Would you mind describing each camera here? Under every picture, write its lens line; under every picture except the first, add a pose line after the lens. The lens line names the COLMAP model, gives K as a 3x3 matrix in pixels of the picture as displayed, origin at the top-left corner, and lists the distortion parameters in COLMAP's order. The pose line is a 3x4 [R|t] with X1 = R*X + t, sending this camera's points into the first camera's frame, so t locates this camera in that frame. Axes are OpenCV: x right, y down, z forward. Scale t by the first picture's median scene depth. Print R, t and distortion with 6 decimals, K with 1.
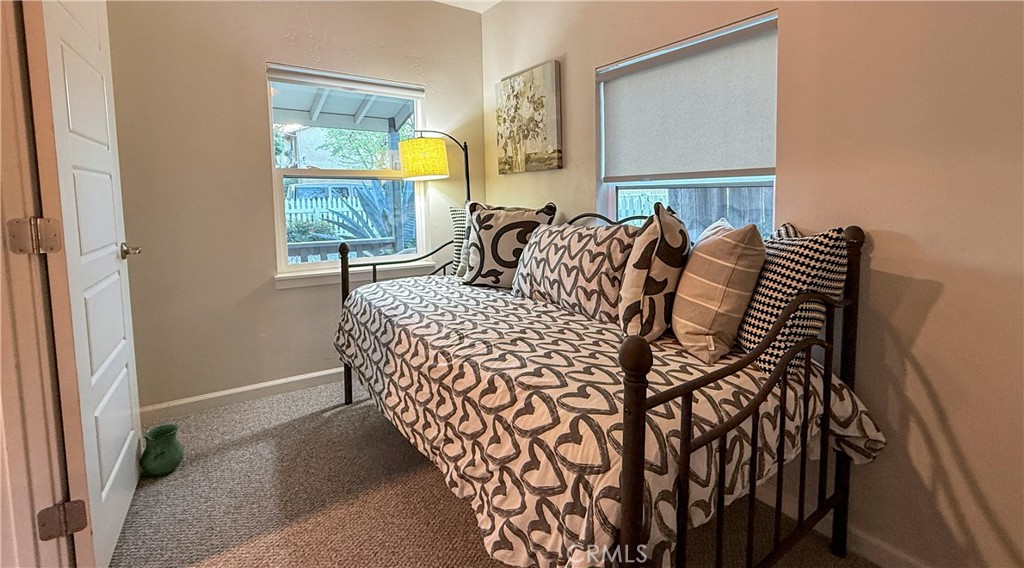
lens RADIAL K [[429.4, 0, 524.4], [0, 429.4, 232.2], [0, 0, 1]] dist [-0.000454, -0.000010]
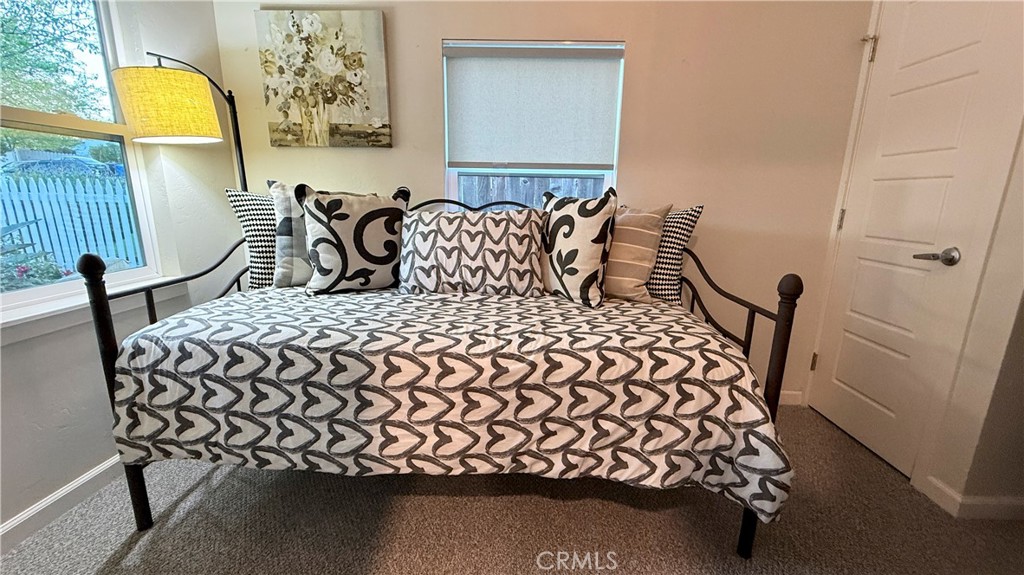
lens RADIAL K [[405.5, 0, 512.0], [0, 405.5, 287.5], [0, 0, 1]] dist [0.000666, 0.000049]
pose [[0.619709, -0.160832, 0.768175, -0.490242], [0.040705, 0.984047, 0.173192, 0.000091], [-0.783775, -0.076060, 0.616370, 0.298770]]
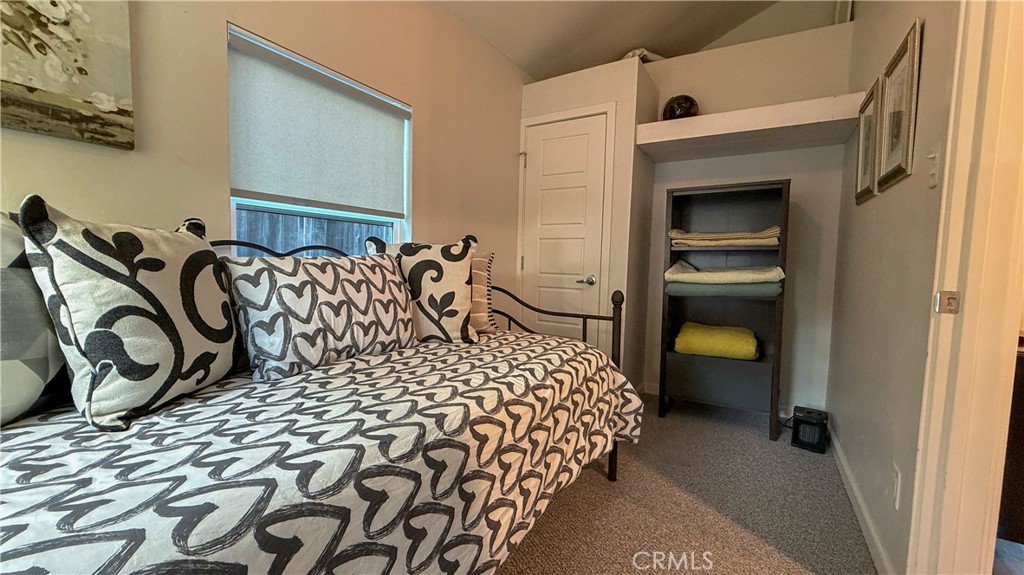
lens RADIAL K [[405.5, 0, 512.0], [0, 405.5, 287.5], [0, 0, 1]] dist [0.000666, 0.000049]
pose [[-0.365159, -0.070605, 0.928264, -0.595594], [0.044817, 0.994630, 0.093283, -0.010679], [-0.929866, 0.075665, -0.360034, 0.835893]]
